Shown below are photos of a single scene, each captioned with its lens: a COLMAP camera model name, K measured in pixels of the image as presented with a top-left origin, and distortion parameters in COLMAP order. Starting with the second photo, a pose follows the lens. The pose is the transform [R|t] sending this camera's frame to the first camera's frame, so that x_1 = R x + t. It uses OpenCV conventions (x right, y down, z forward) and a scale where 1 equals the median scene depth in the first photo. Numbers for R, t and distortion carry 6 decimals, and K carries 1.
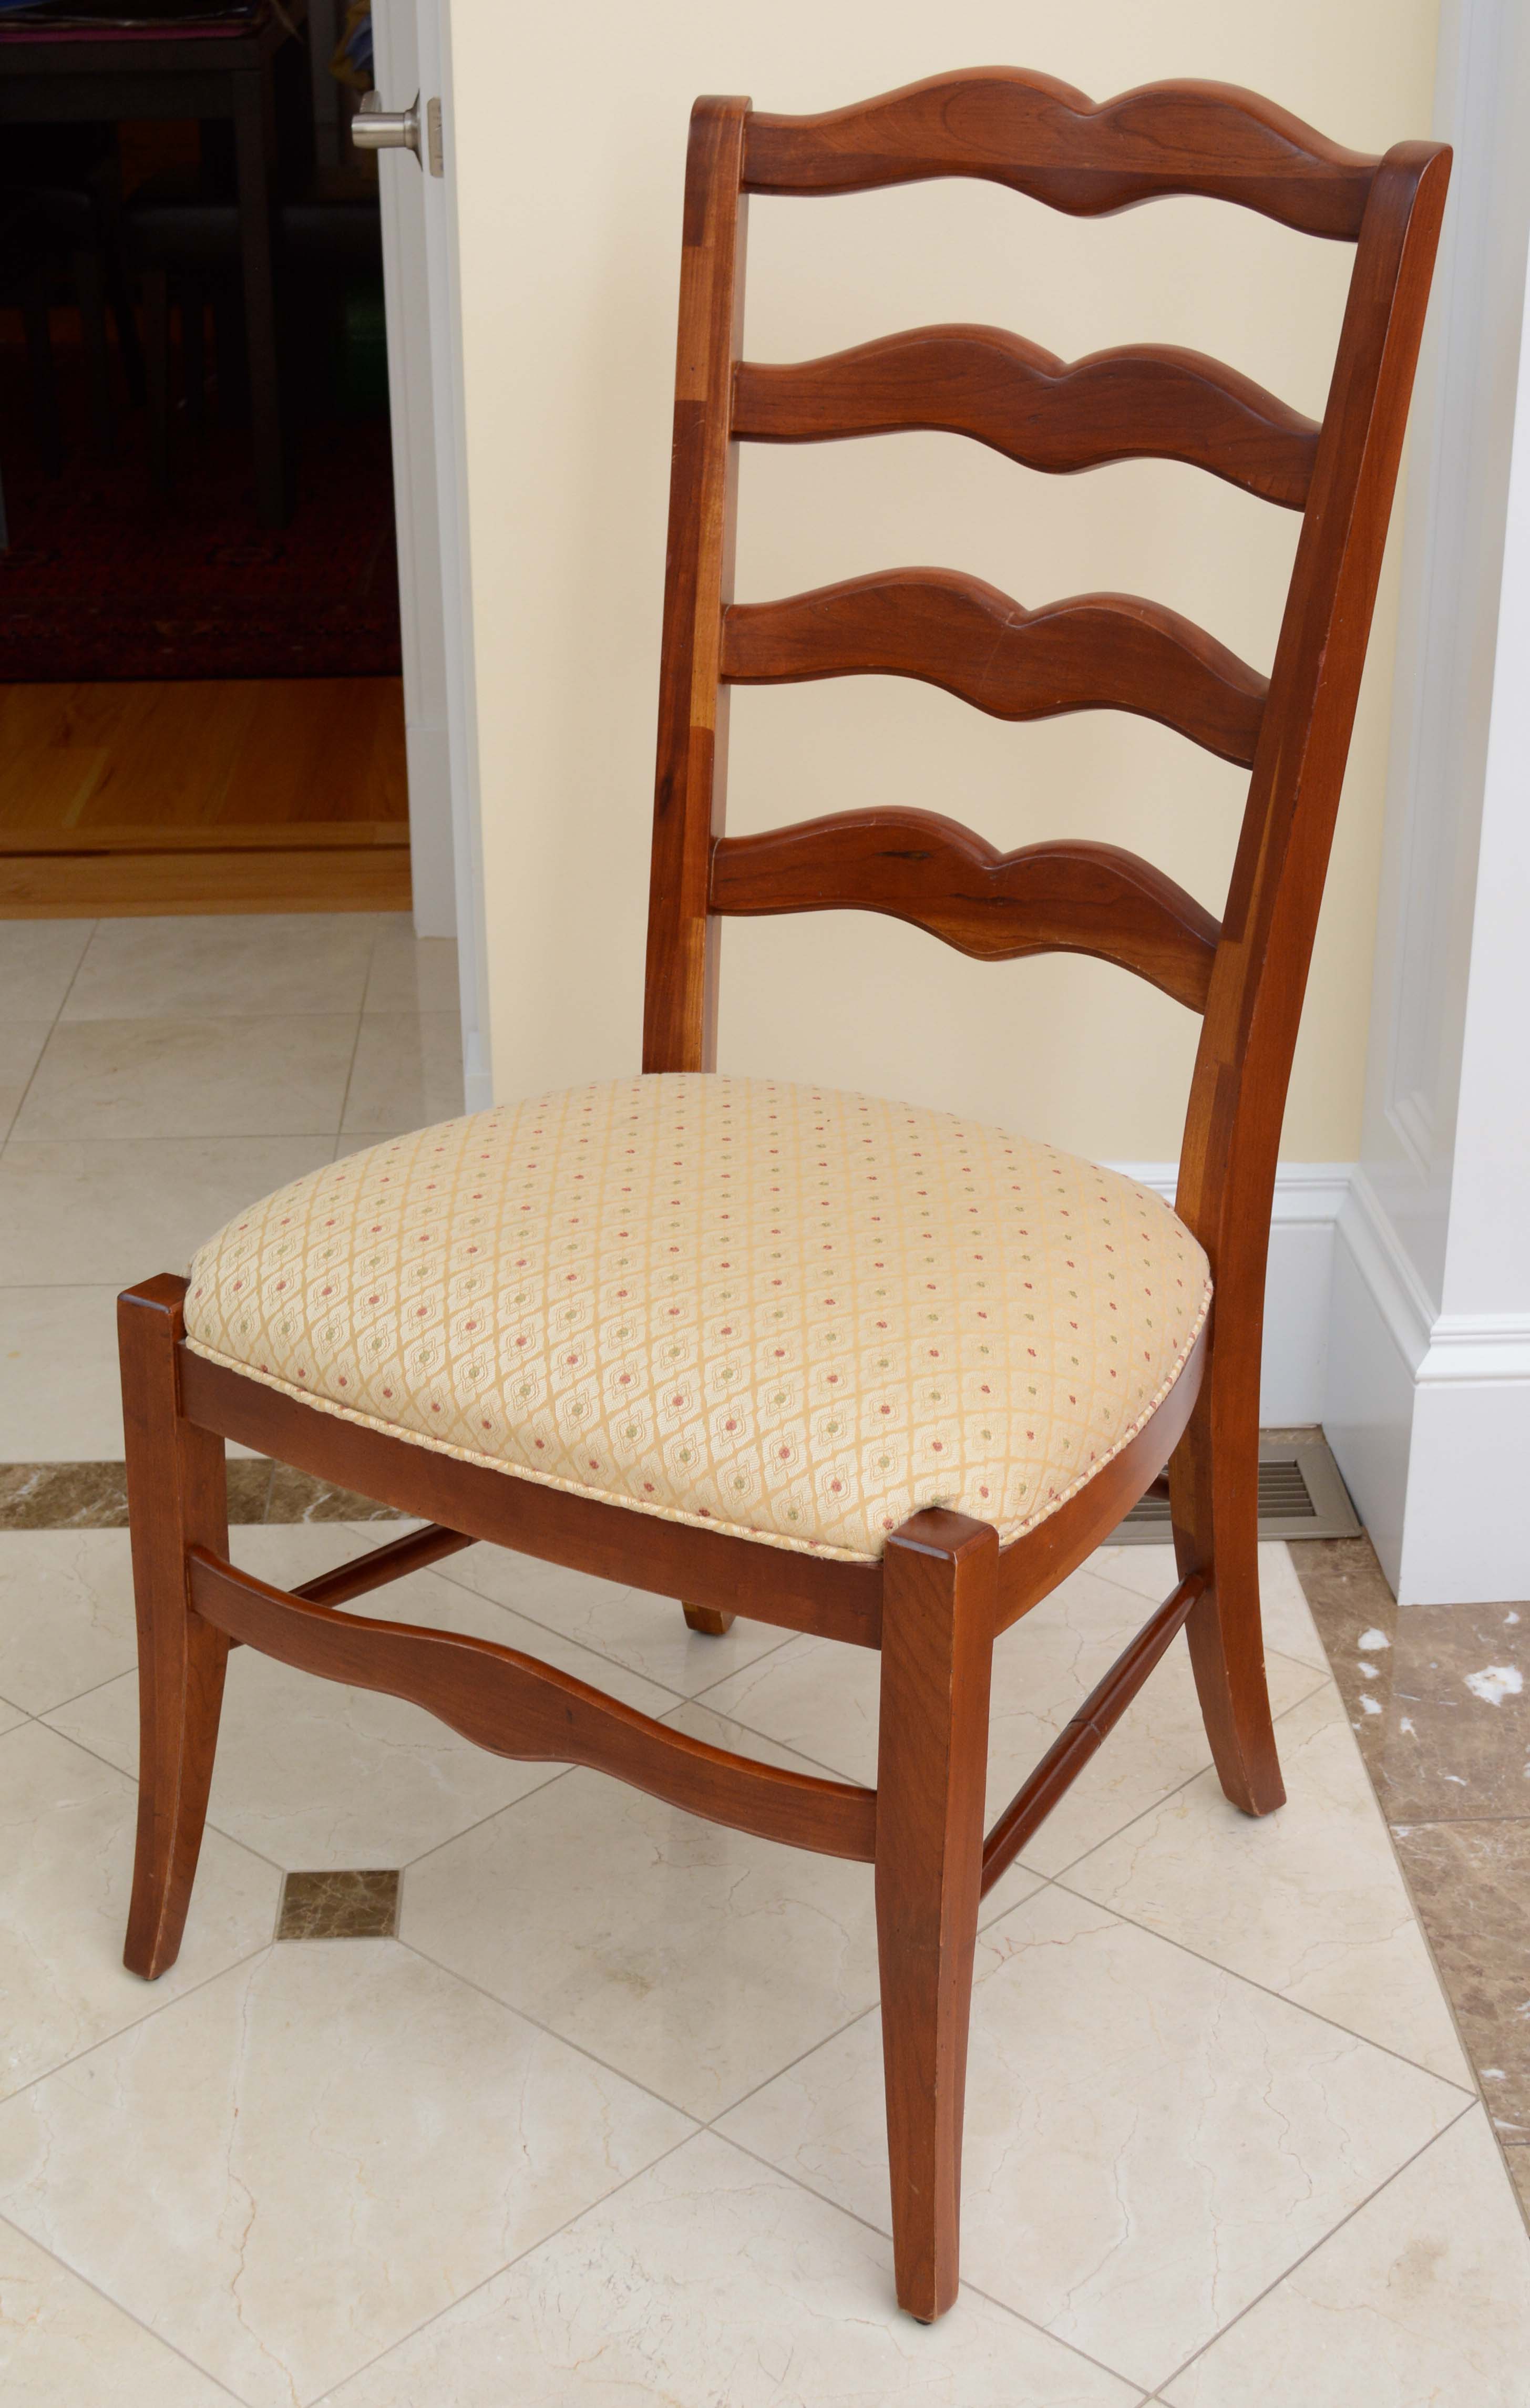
lens RADIAL K [[3300.4, 0, 765.0], [0, 3300.4, 1204.0], [0, 0, 1]] dist [-0.032892, -0.041928]
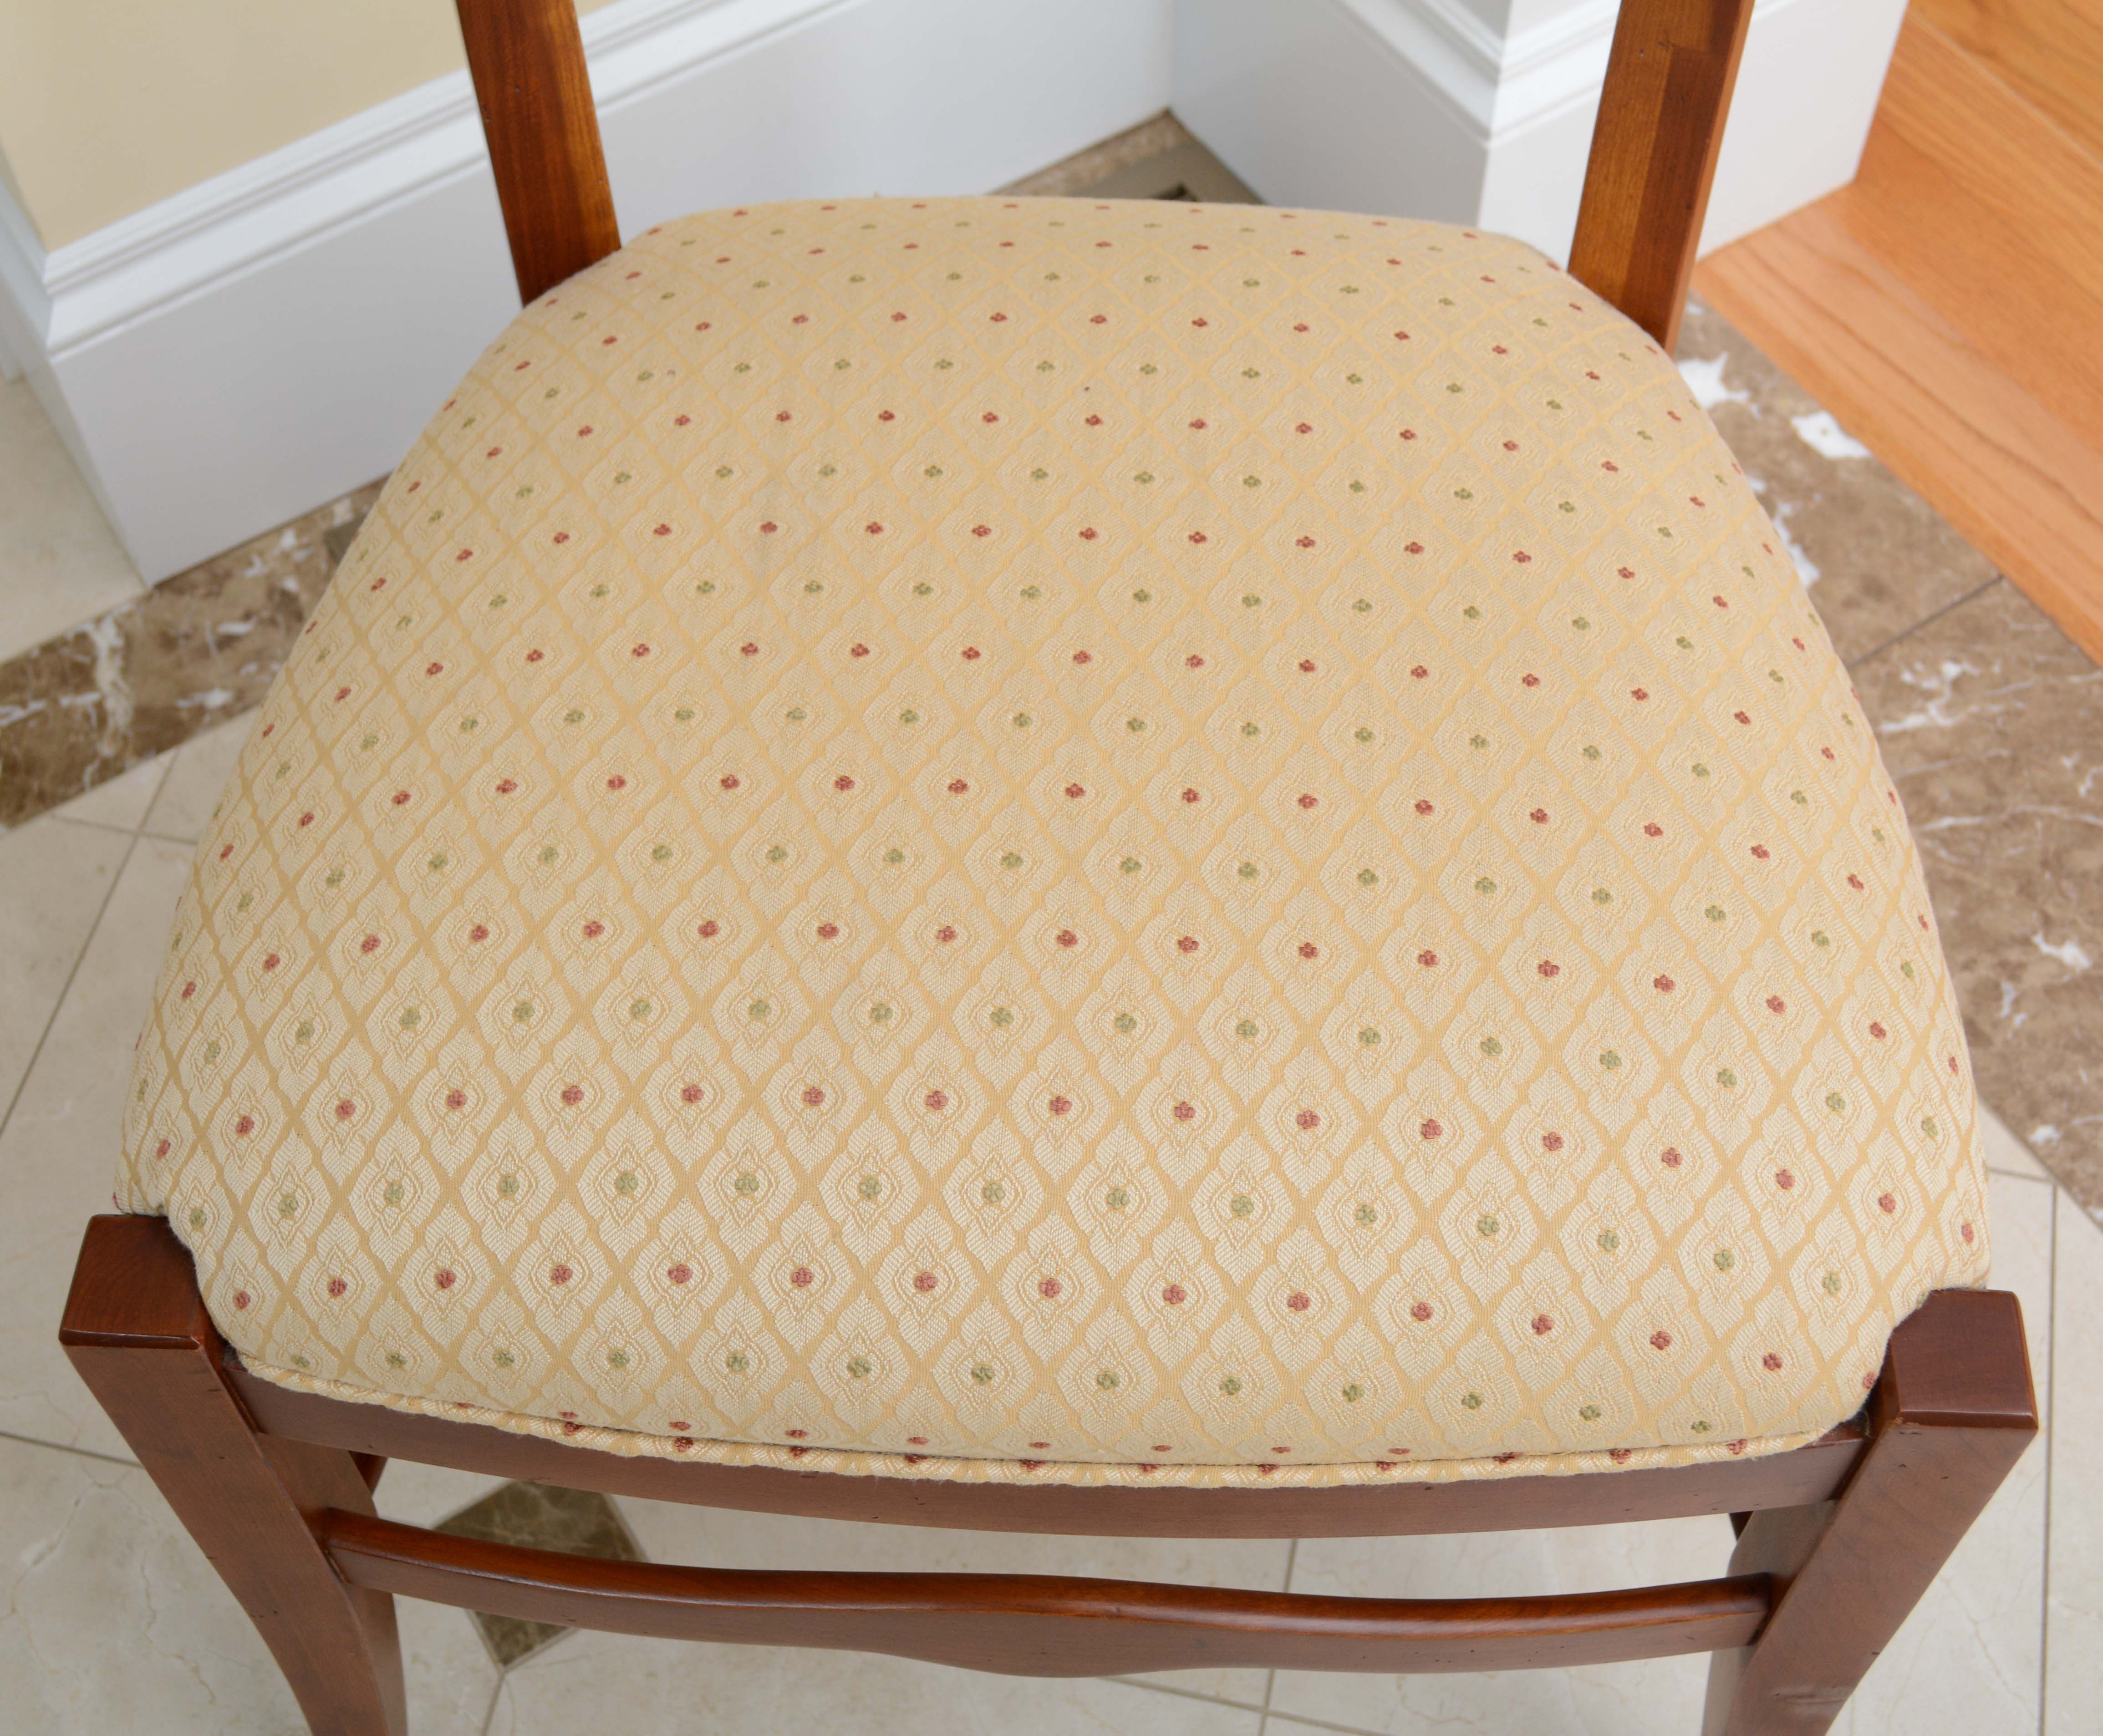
lens RADIAL K [[2756.4, 0, 976.5], [0, 2756.4, 886.3], [0, 0, 1]] dist [-0.040270, 0.001822]
pose [[0.869535, -0.428076, 0.246290, -0.135628], [0.230711, 0.793021, 0.563817, -0.208708], [-0.436670, -0.433437, 0.788322, 0.584547]]
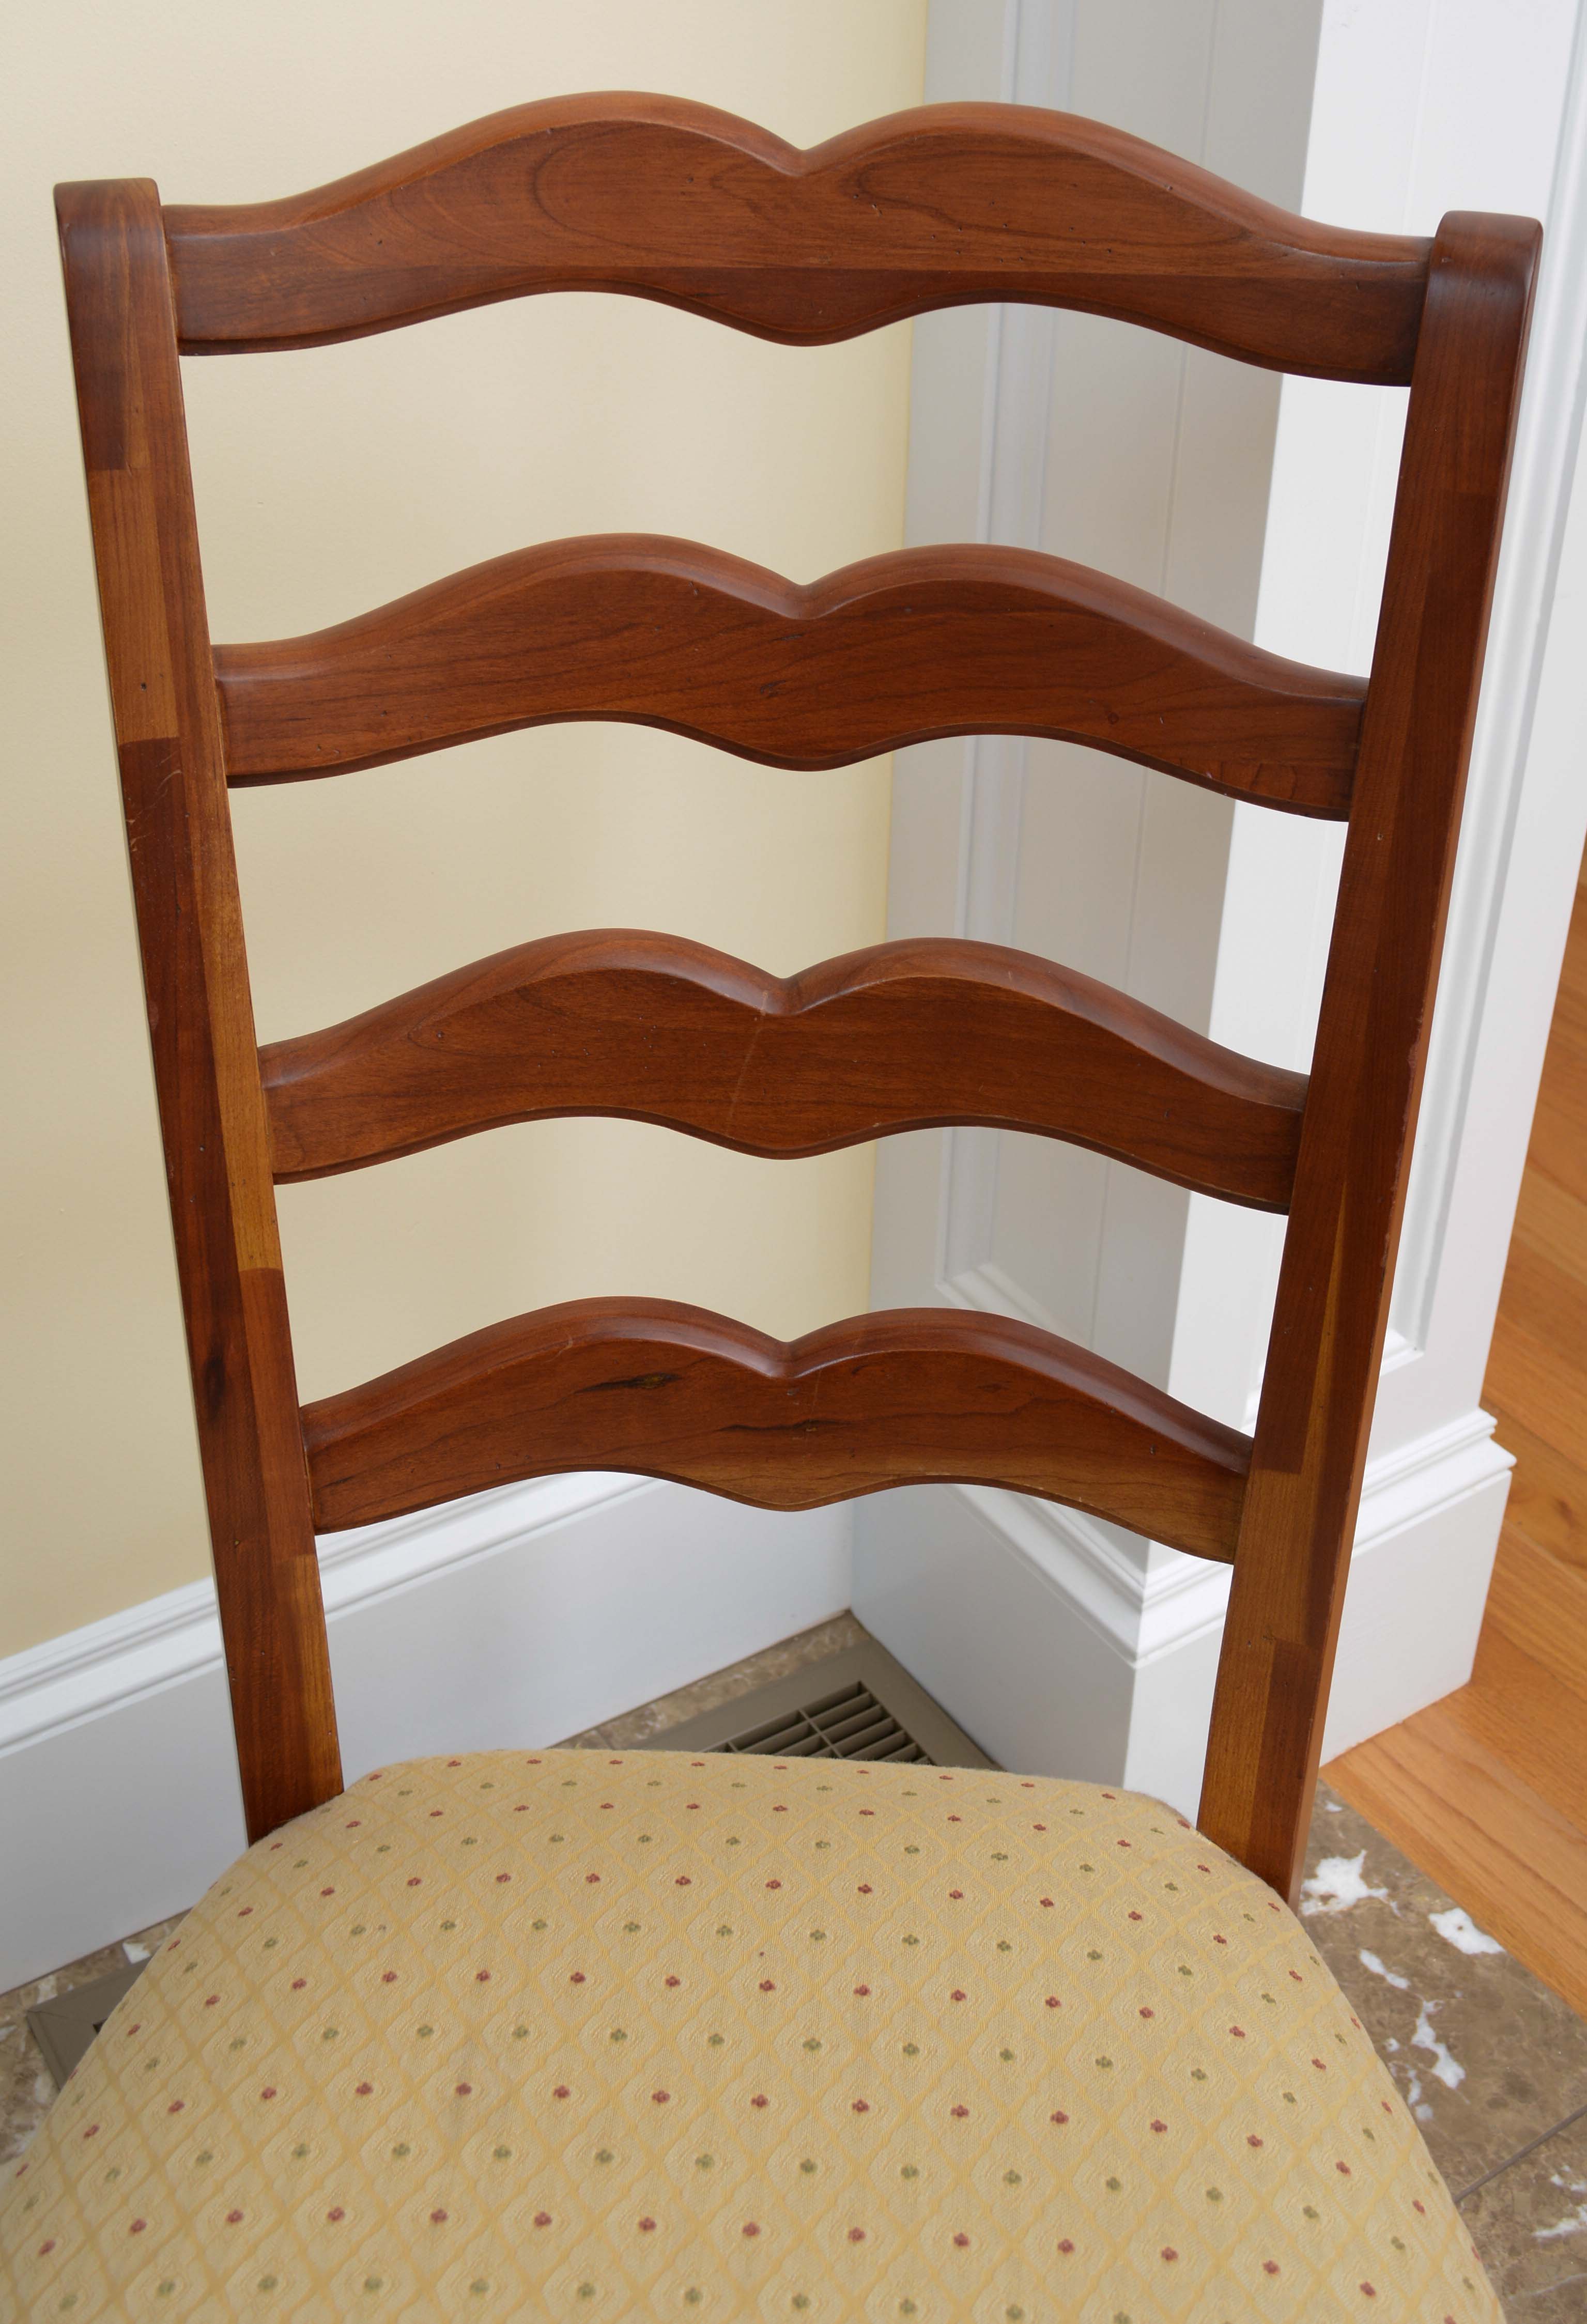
lens RADIAL K [[2659.0, 0, 827.4], [0, 2659.0, 996.8], [0, 0, 1]] dist [-0.068630, 0.008495]
pose [[0.856326, -0.241927, 0.456264, -0.138273], [0.192091, 0.969308, 0.153440, -0.249154], [-0.479382, -0.043750, 0.876515, 0.556041]]
